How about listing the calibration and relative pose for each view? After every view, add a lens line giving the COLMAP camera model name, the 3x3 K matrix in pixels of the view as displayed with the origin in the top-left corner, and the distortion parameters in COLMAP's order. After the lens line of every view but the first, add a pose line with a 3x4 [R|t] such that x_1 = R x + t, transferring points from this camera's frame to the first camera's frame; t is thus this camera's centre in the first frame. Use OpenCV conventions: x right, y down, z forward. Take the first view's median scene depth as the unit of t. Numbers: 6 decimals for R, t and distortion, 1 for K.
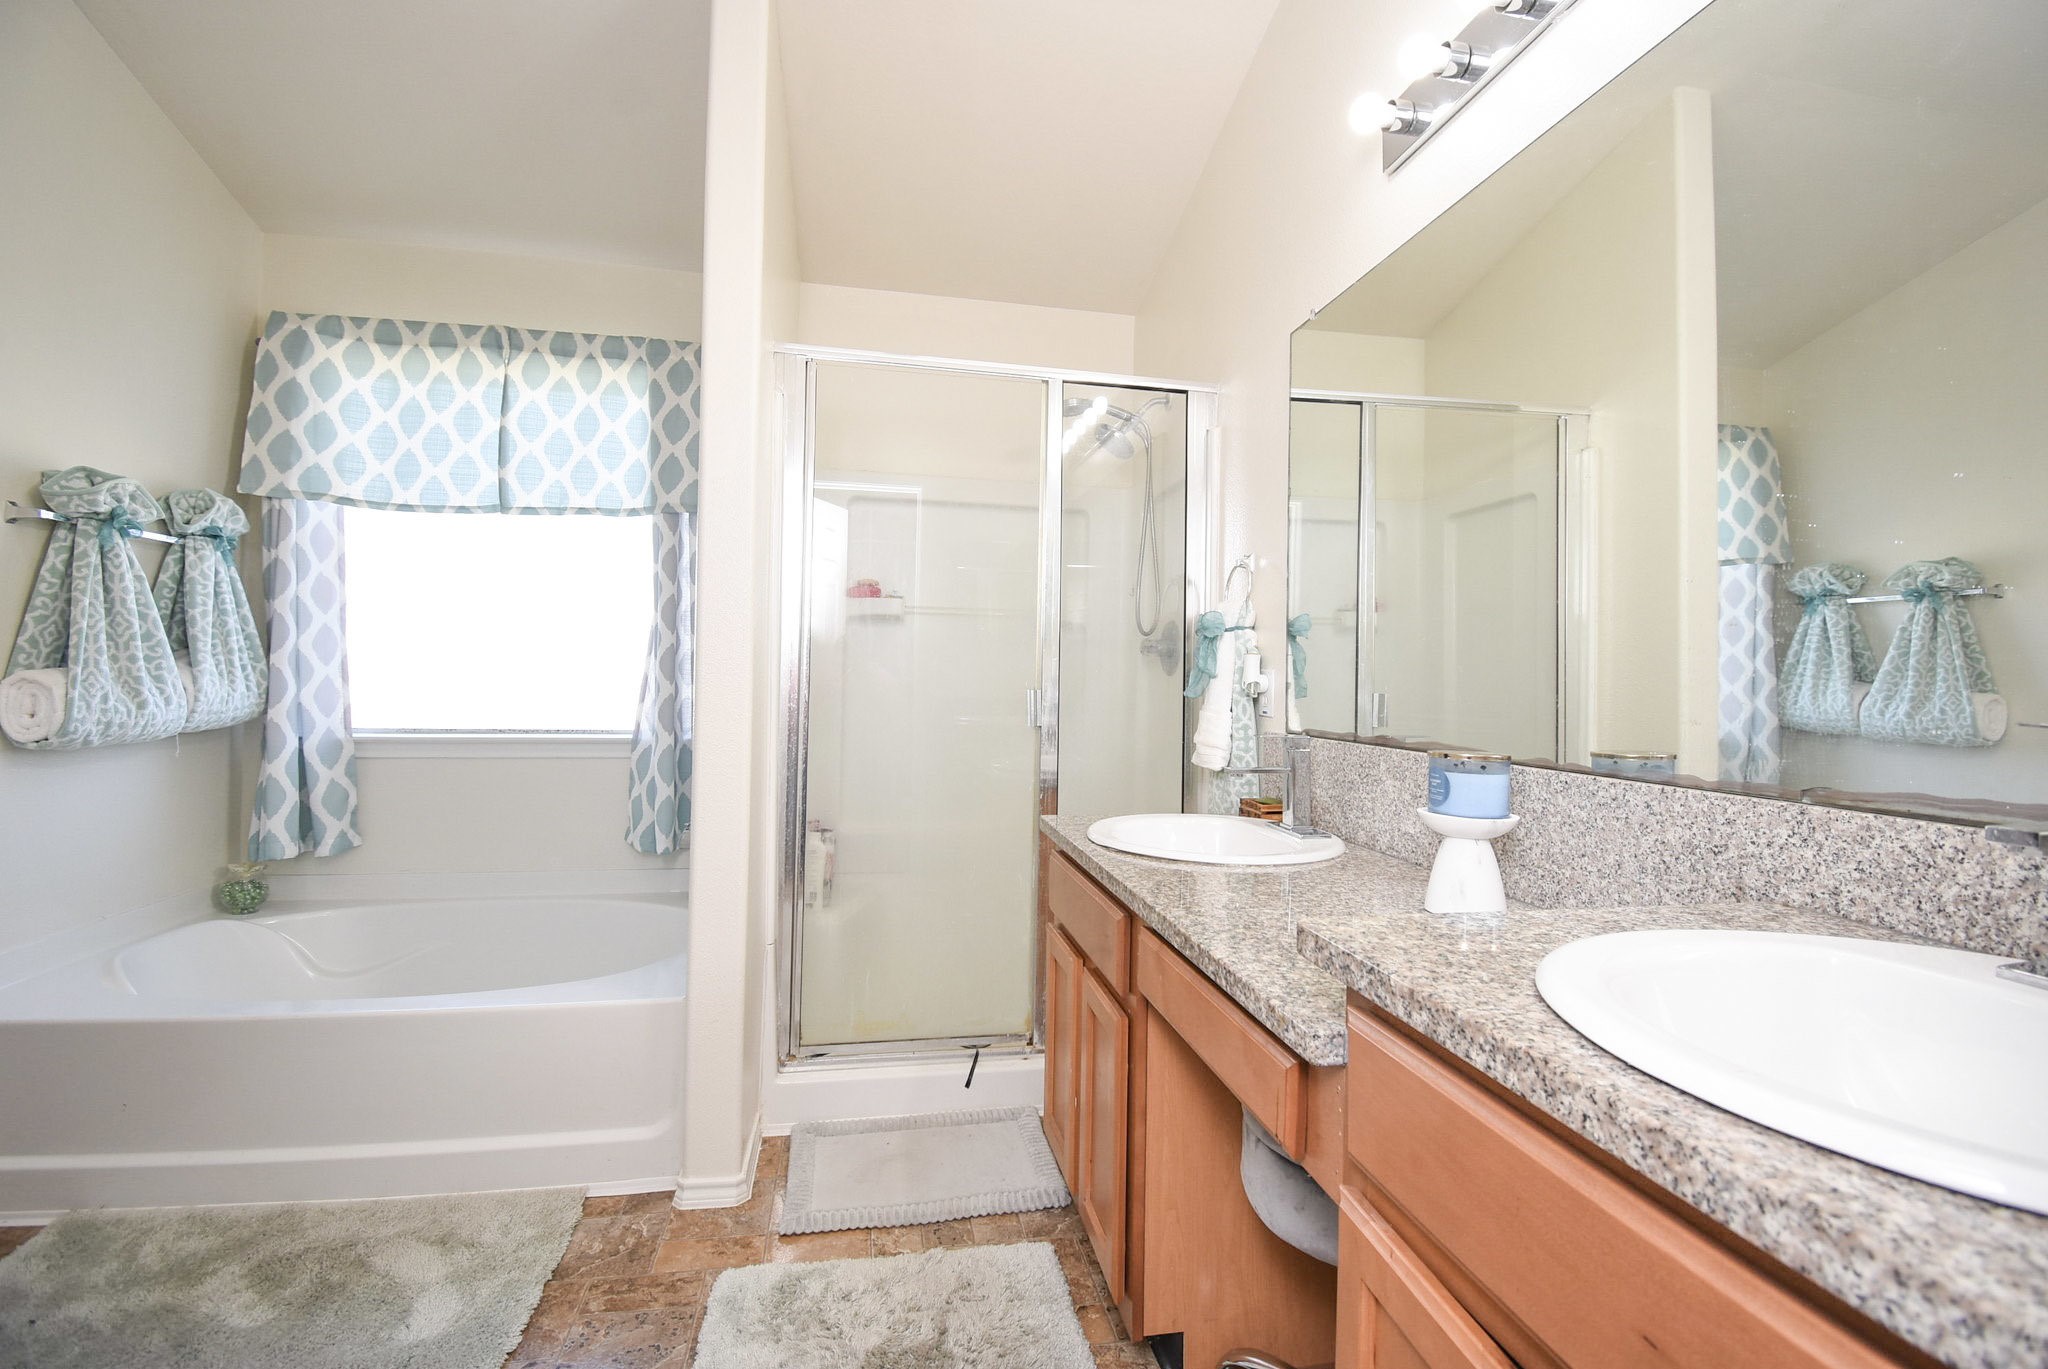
lens RADIAL K [[906.4, 0, 1031.3], [0, 906.4, 678.8], [0, 0, 1]] dist [0.019999, -0.025141]
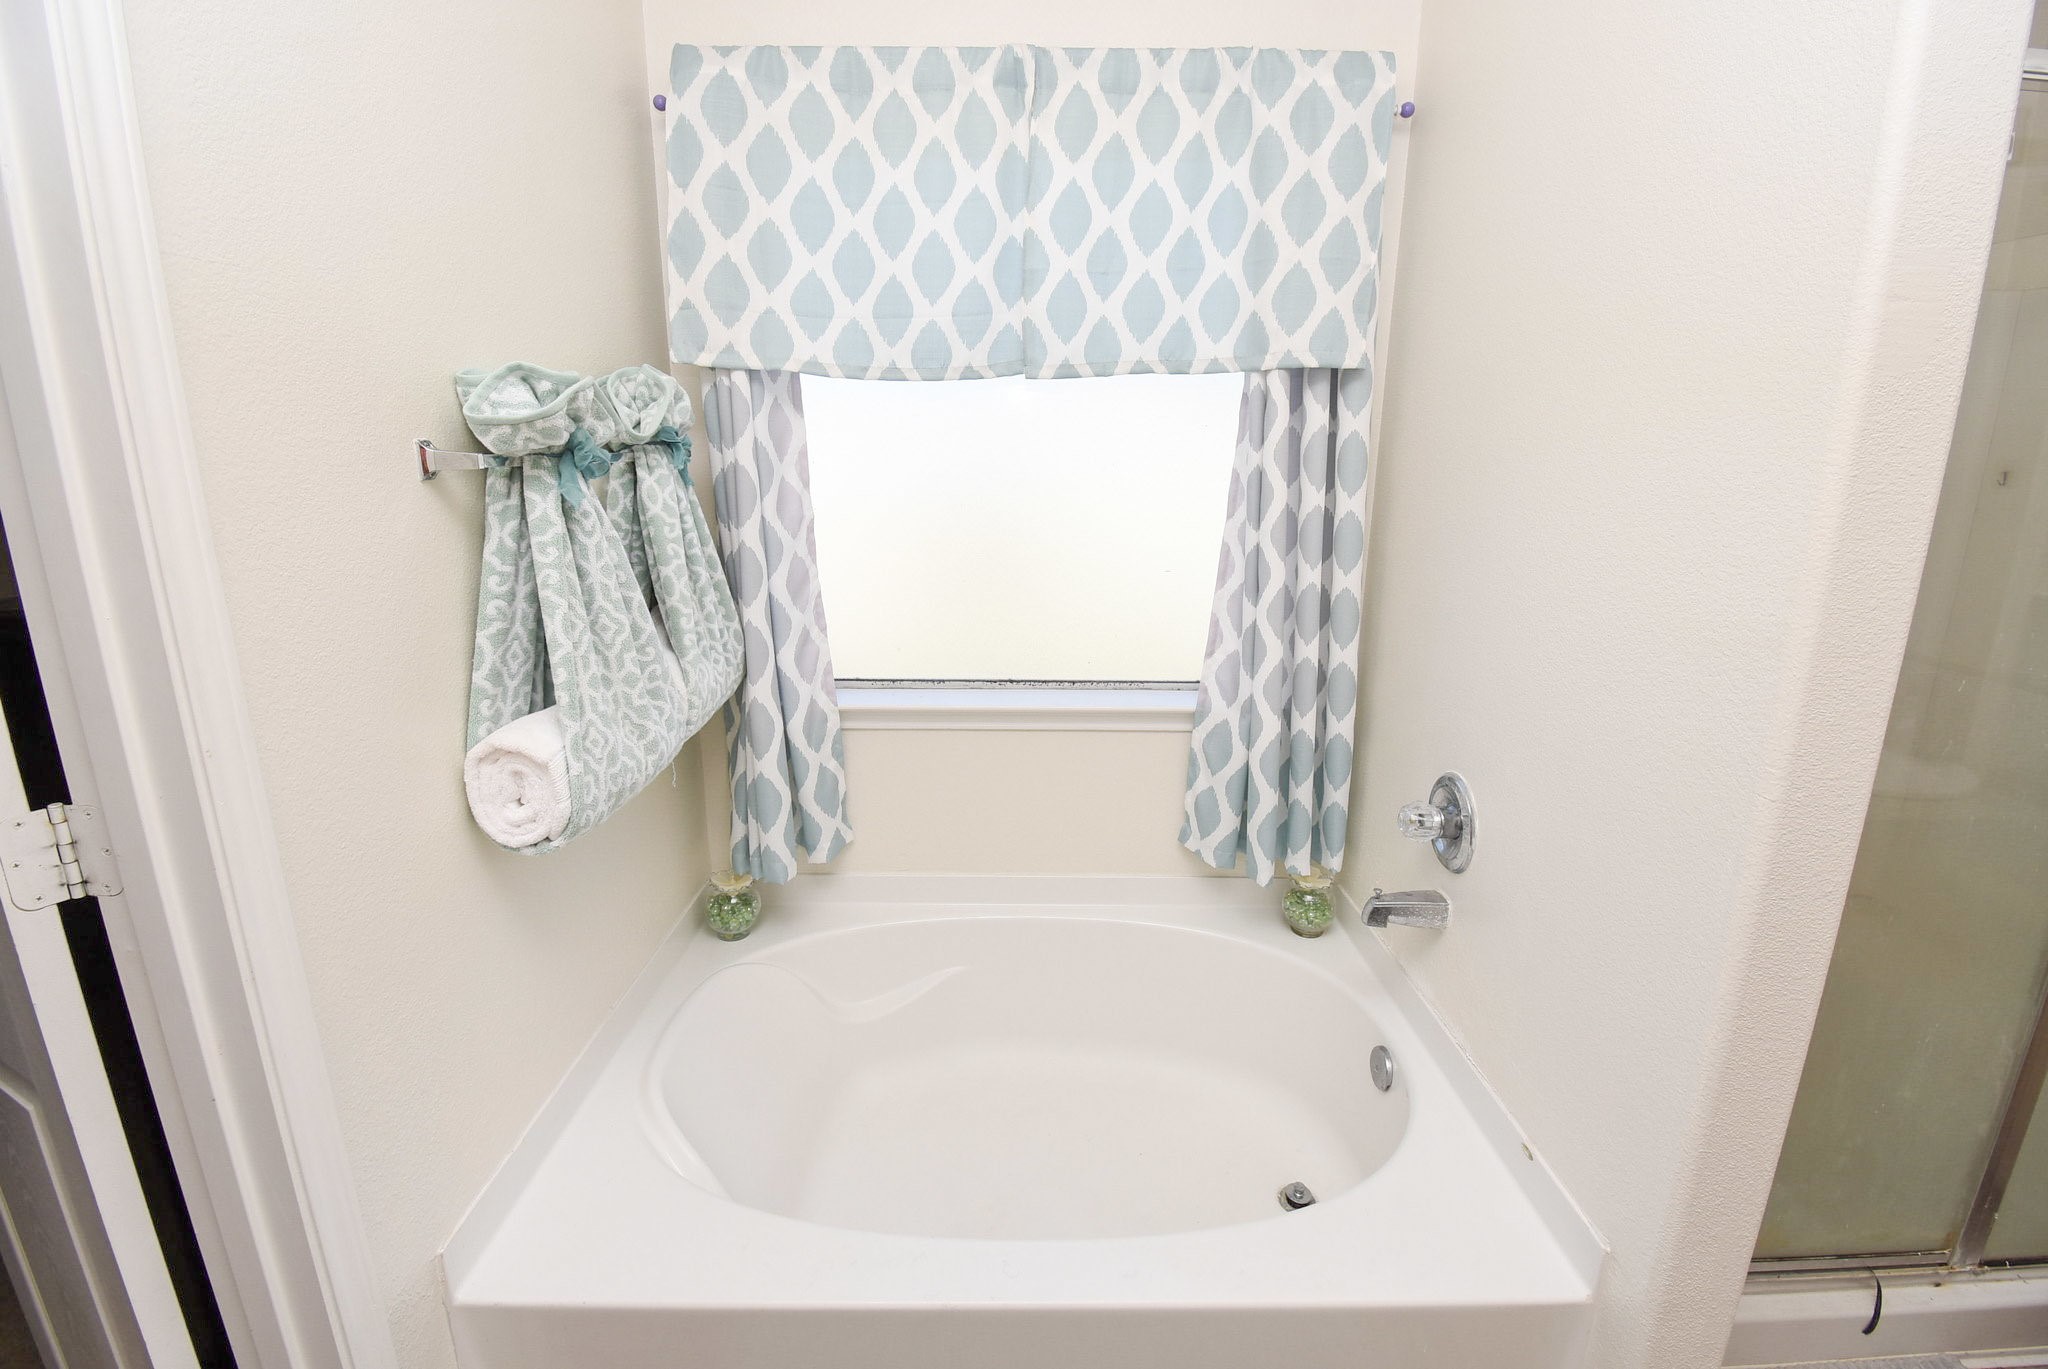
lens RADIAL K [[904.0, 0, 1040.4], [0, 904.0, 677.5], [0, 0, 1]] dist [0.002692, 0.000091]
pose [[0.984876, 0.032472, -0.170190, -0.497235], [0.010012, 0.969973, 0.243008, -0.142024], [0.172971, -0.241037, 0.954978, 0.366928]]
